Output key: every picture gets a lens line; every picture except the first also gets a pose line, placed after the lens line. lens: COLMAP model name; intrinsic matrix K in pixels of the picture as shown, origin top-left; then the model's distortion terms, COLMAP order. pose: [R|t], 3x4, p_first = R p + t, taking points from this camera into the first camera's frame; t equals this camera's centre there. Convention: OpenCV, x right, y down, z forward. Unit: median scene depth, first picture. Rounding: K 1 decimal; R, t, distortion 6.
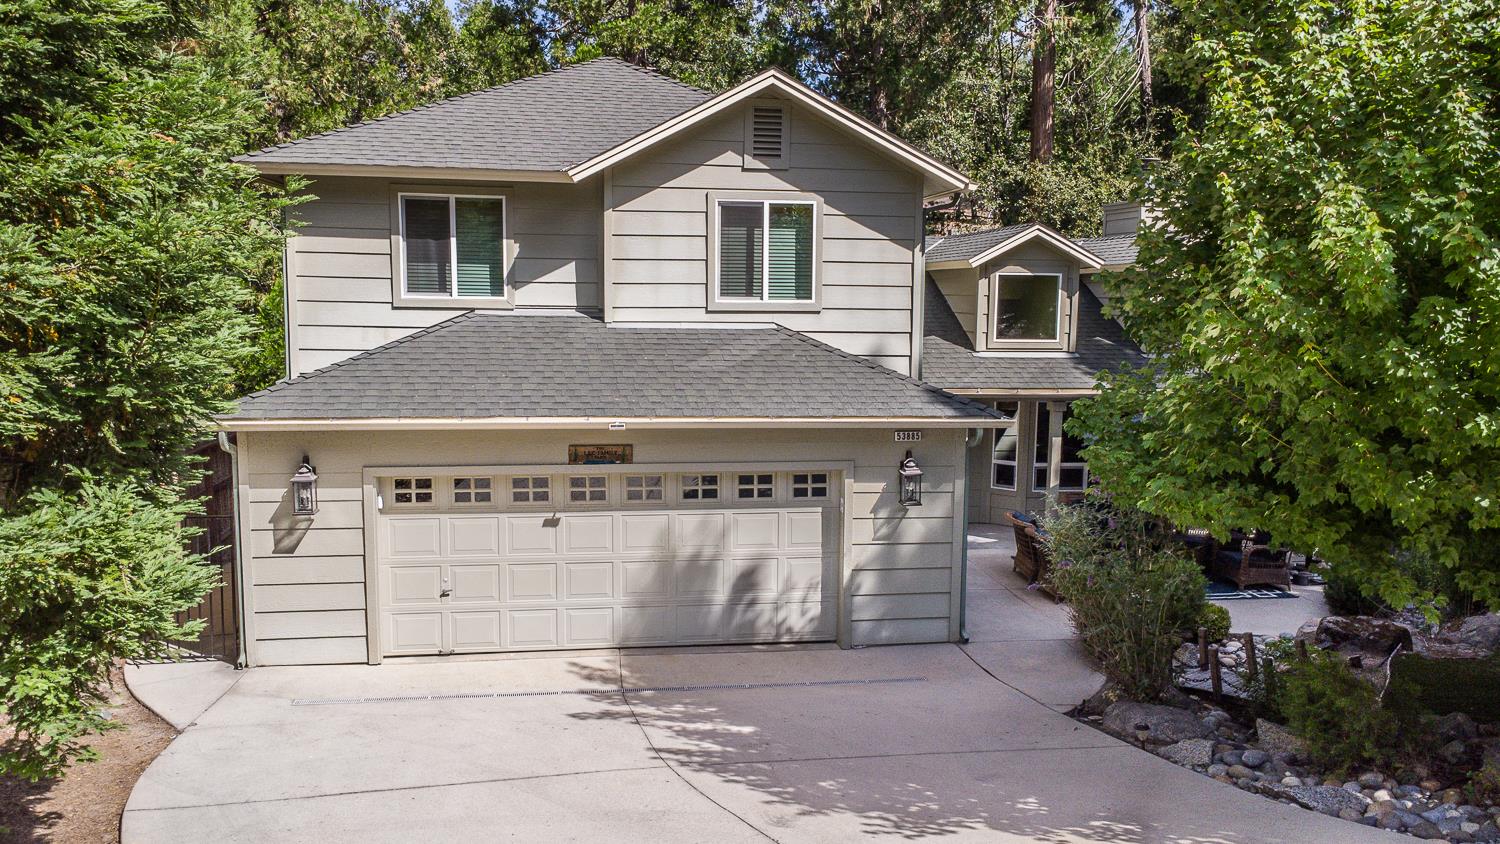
lens RADIAL K [[1056.8, 0, 748.9], [0, 1056.8, 421.5], [0, 0, 1]] dist [0.002028, 0.002460]
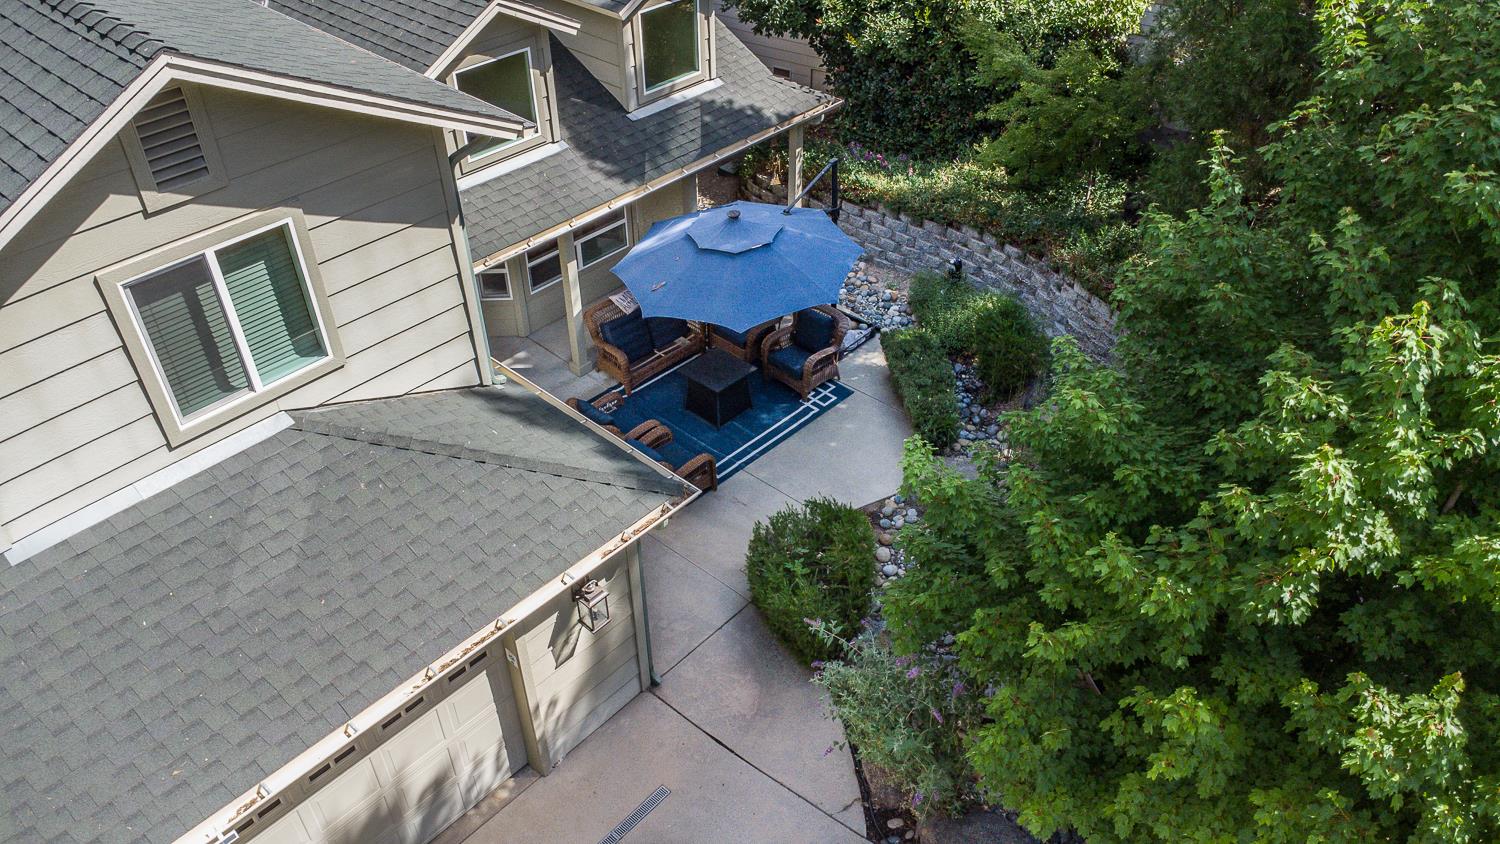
lens RADIAL K [[1056.8, 0, 750.1], [0, 1056.8, 420.5], [0, 0, 1]] dist [0.002028, 0.002460]
pose [[0.769646, -0.404677, 0.493844, -0.076165], [0.090184, 0.834629, 0.543380, -0.409030], [-0.632069, -0.373674, 0.678864, 0.393755]]
